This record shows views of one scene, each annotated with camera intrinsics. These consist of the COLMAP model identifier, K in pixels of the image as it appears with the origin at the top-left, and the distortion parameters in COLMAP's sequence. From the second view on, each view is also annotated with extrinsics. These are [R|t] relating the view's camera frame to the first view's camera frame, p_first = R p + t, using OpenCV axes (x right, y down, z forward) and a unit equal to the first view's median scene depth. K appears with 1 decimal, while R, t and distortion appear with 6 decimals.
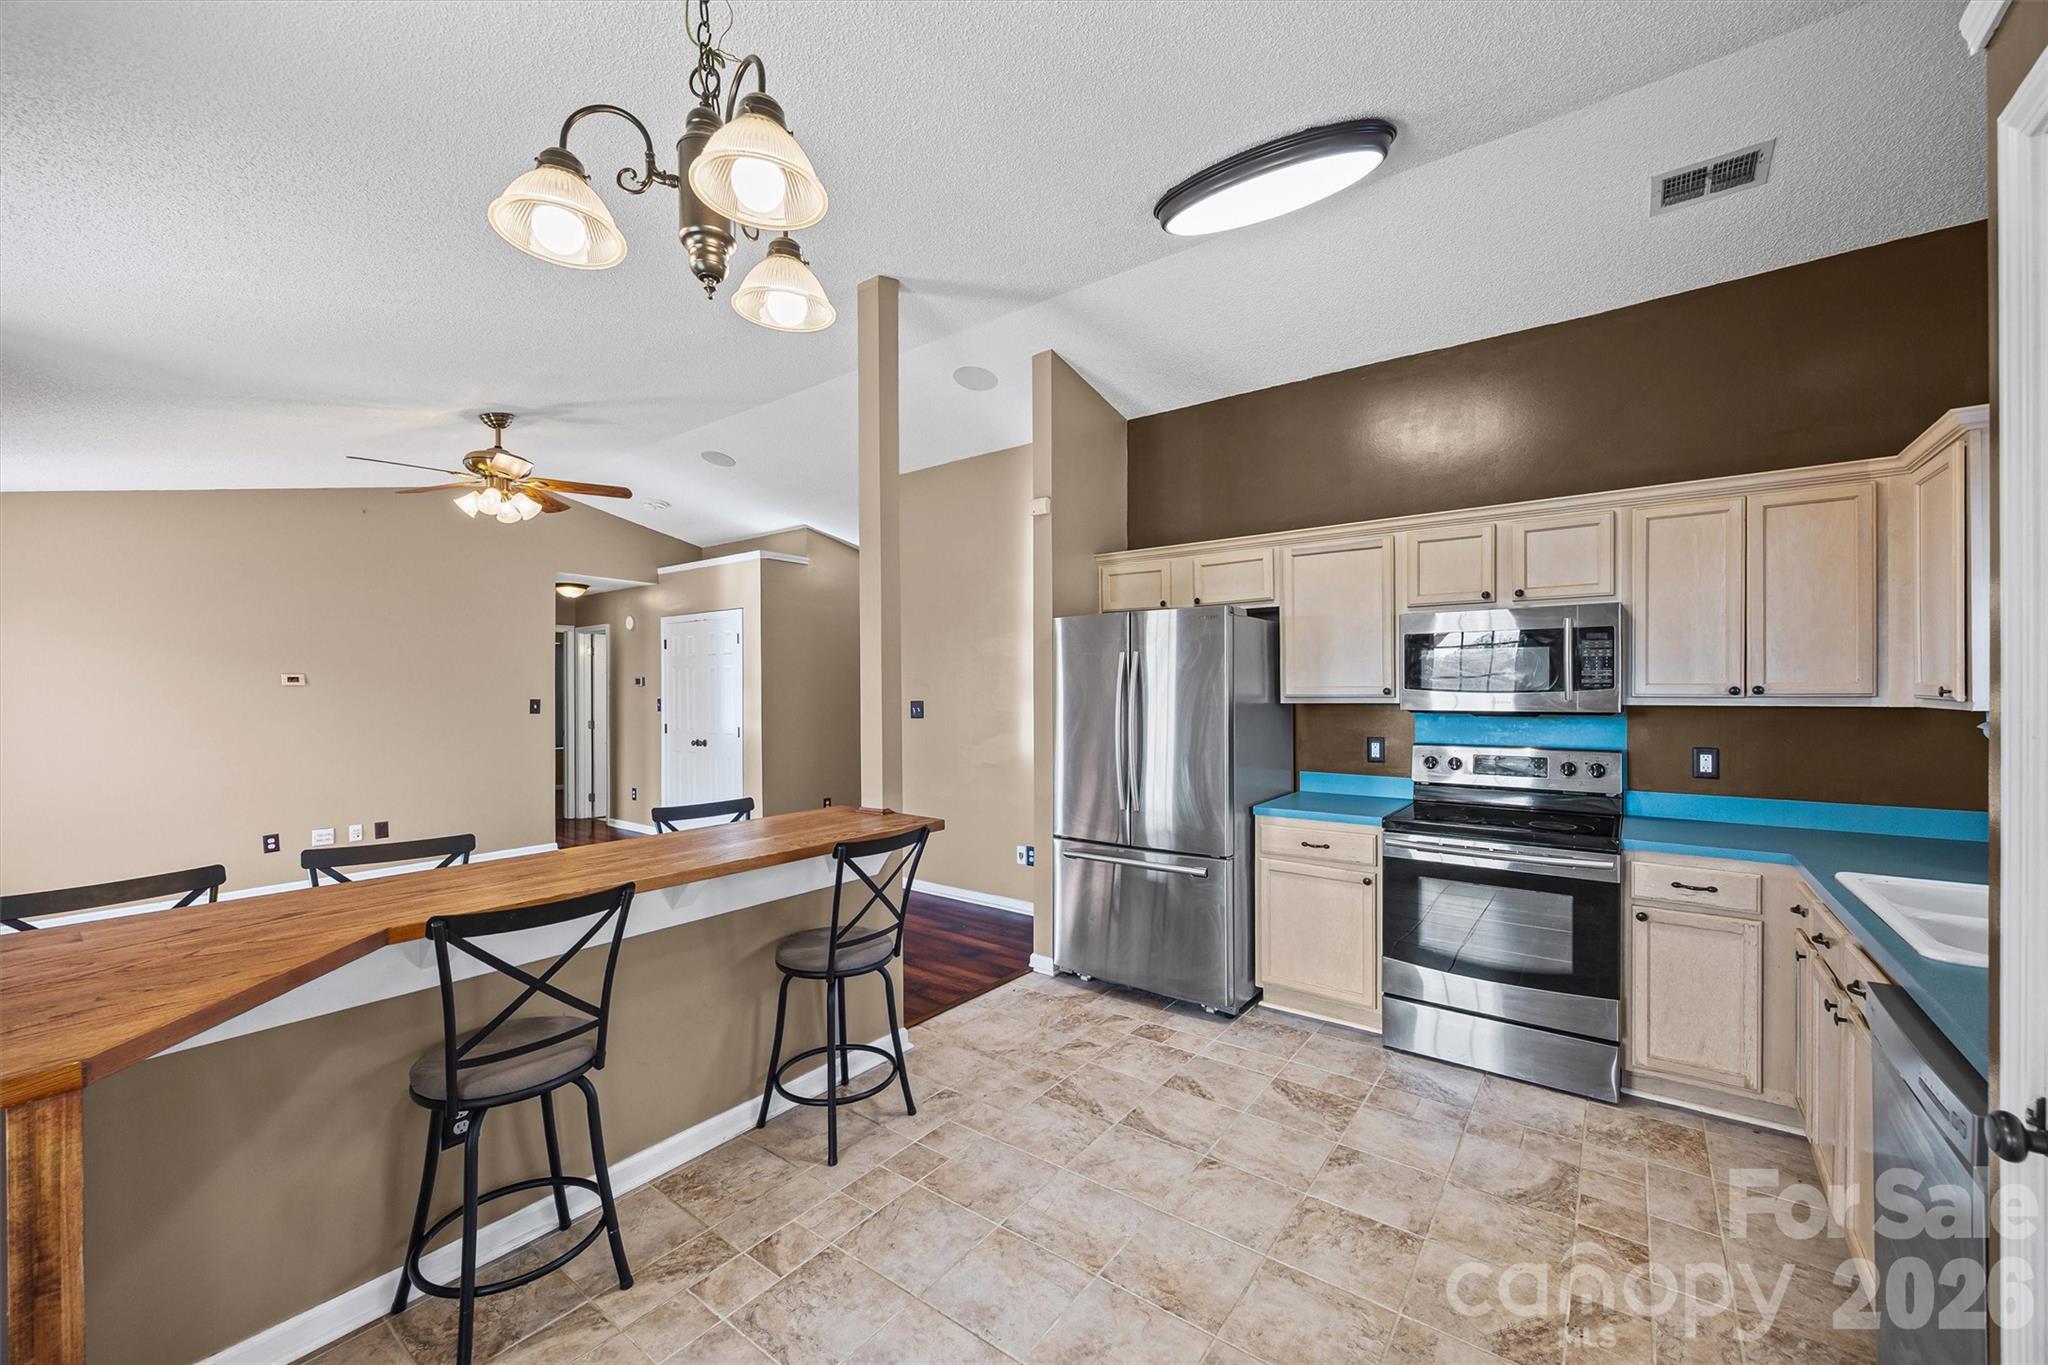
lens RADIAL K [[806.8, 0, 1030.3], [0, 806.8, 682.1], [0, 0, 1]] dist [0.000358, 0.000357]
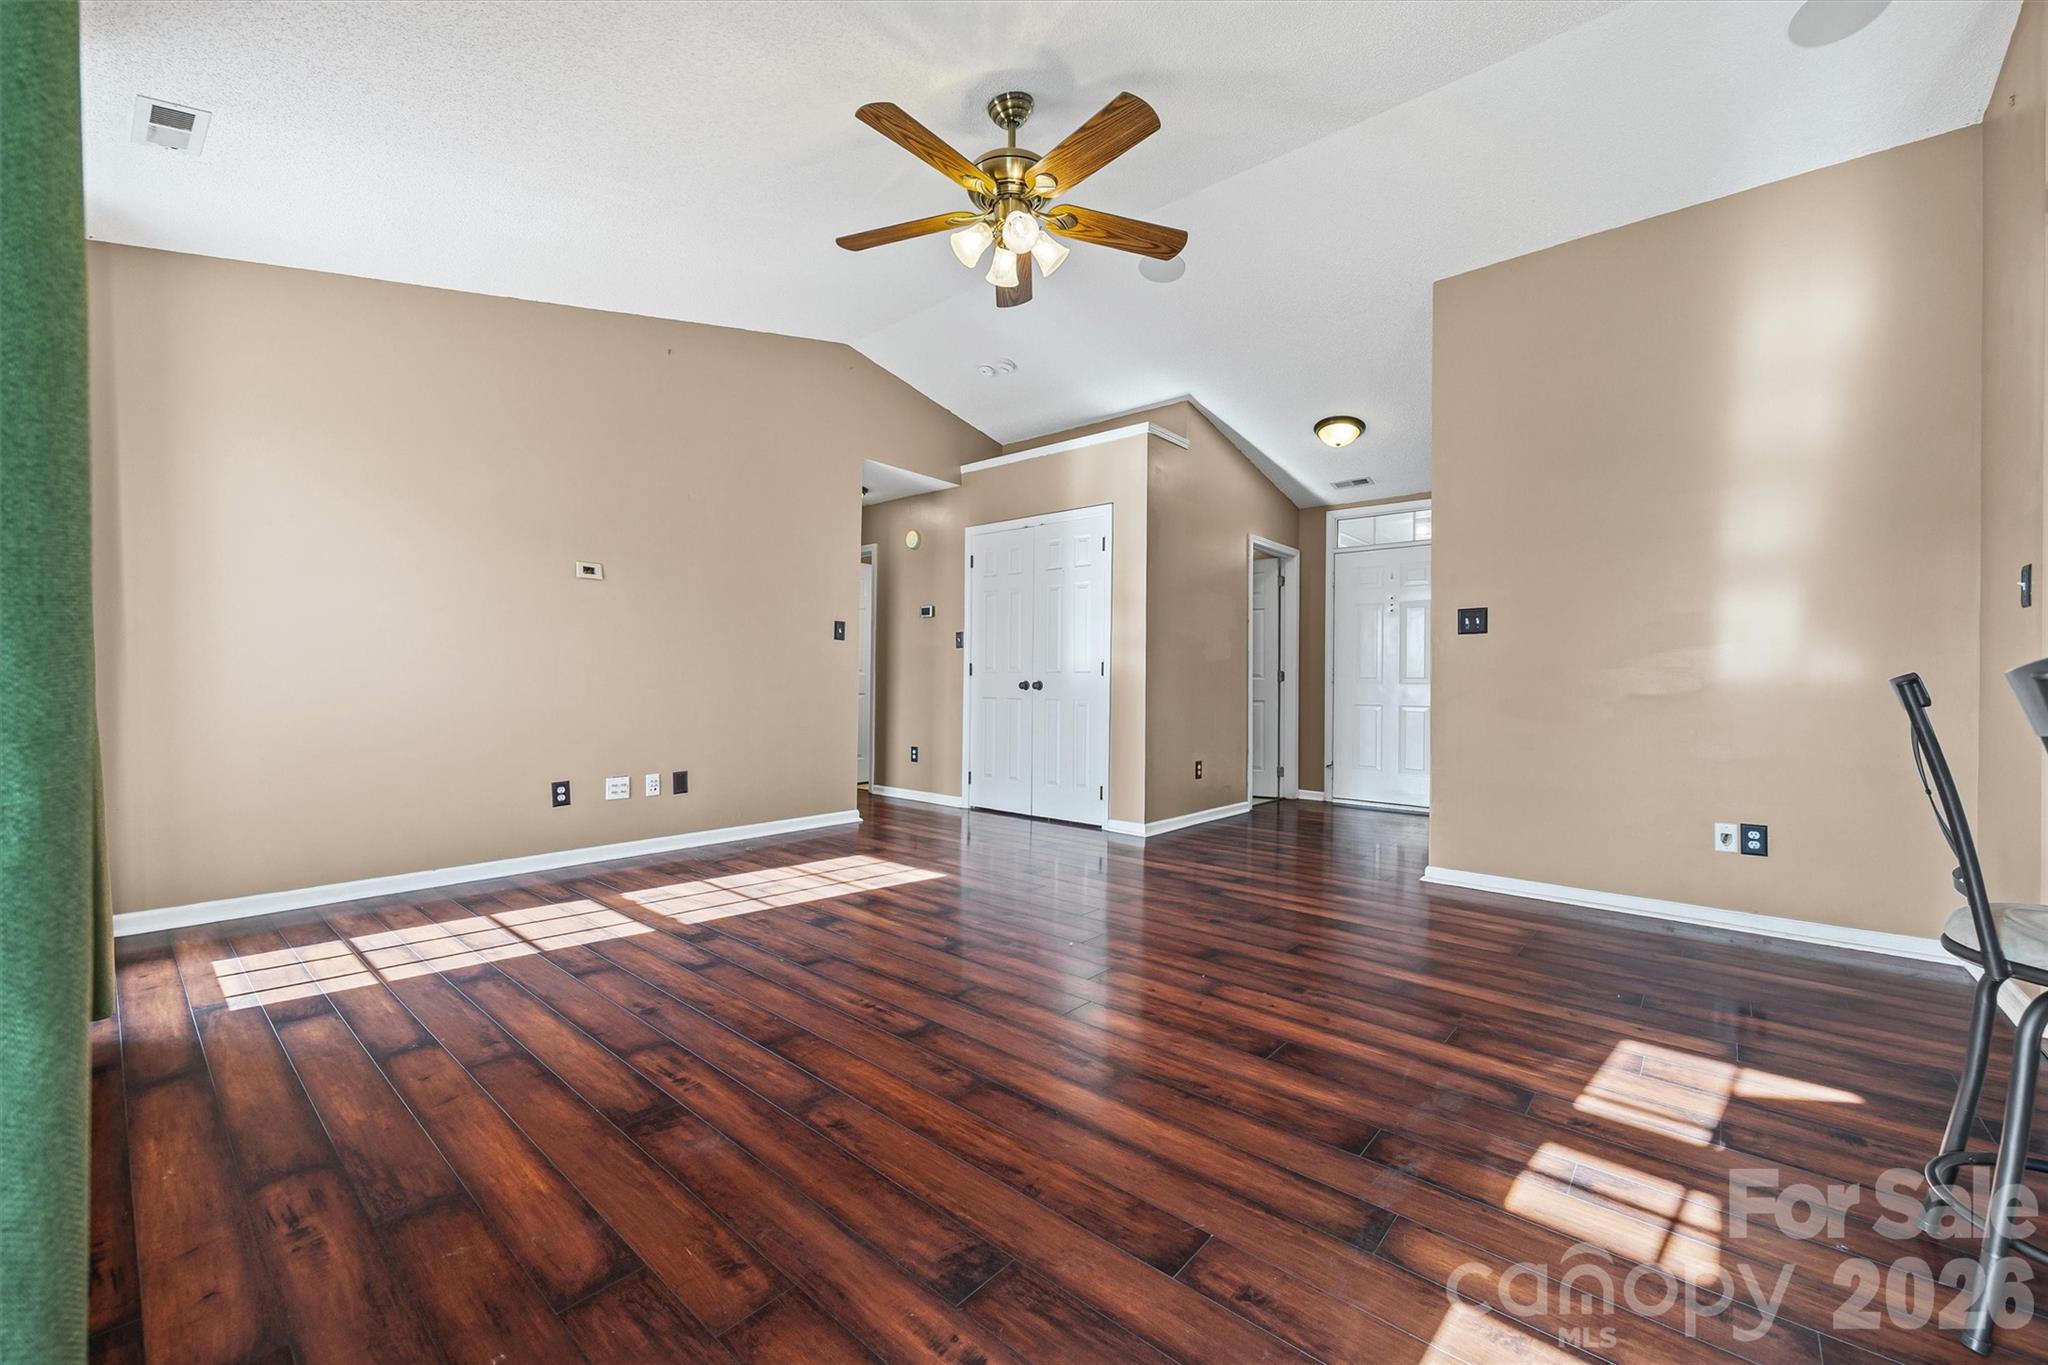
lens RADIAL K [[806.8, 0, 1030.3], [0, 806.8, 682.1], [0, 0, 1]] dist [0.000358, 0.000357]
pose [[0.997751, 0.015536, -0.065209, -0.468262], [-0.014955, 0.999844, 0.009401, 0.085239], [0.065345, -0.008404, 0.997827, 0.299808]]
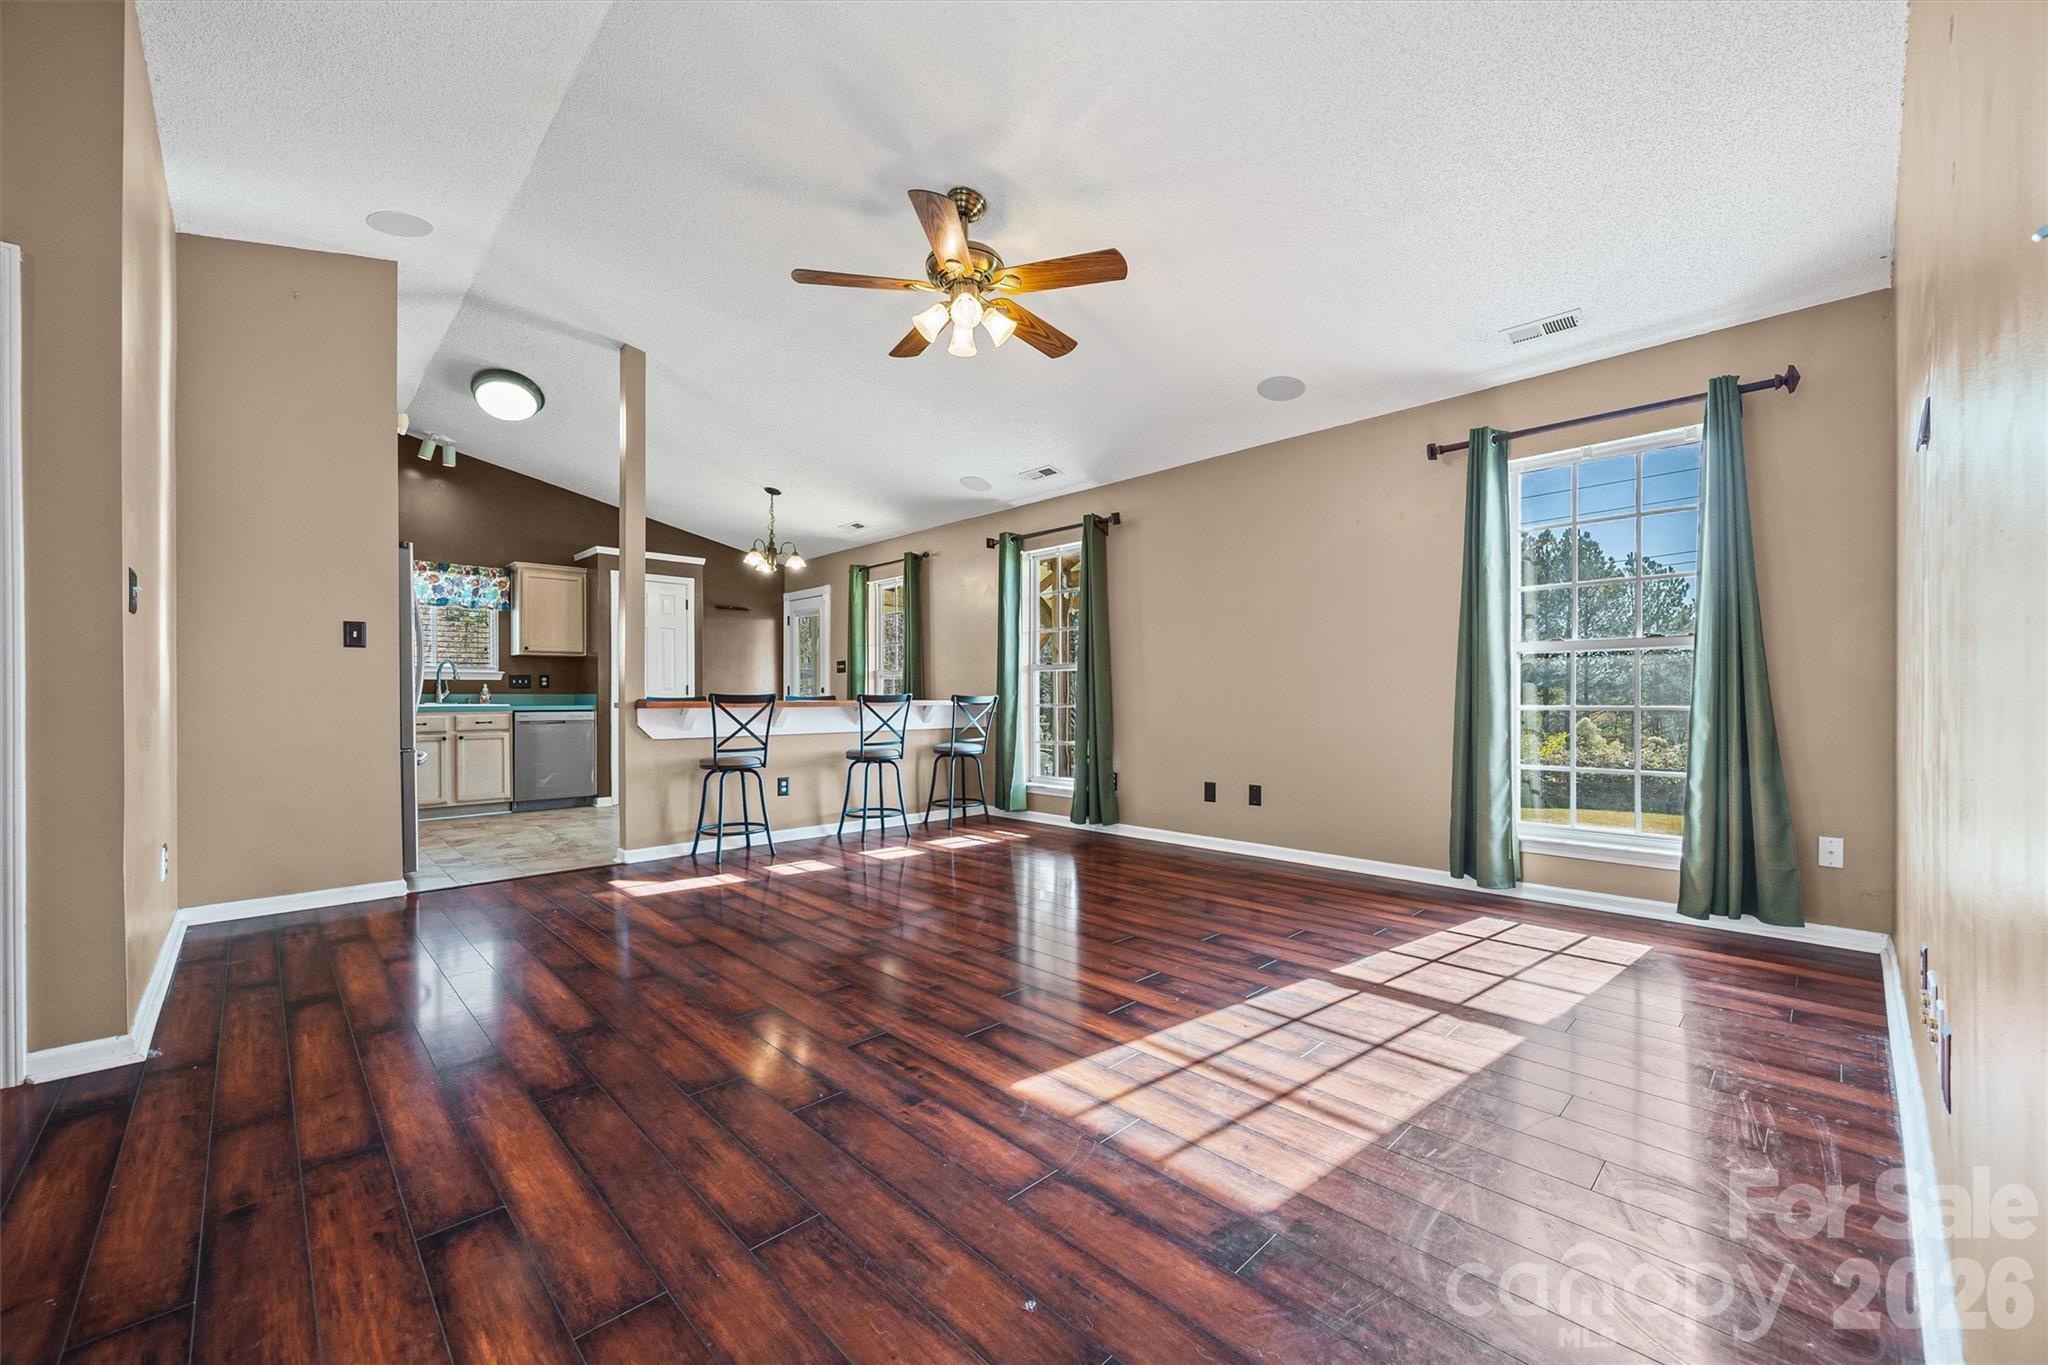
lens RADIAL K [[802.5, 0, 1028.9], [0, 802.5, 702.3], [0, 0, 1]] dist [-0.001397, -0.000005]
pose [[-0.988219, 0.008647, 0.152801, -0.646762], [0.008123, 0.999959, -0.004052, 0.093643], [-0.152830, -0.002763, -0.988249, 1.342570]]
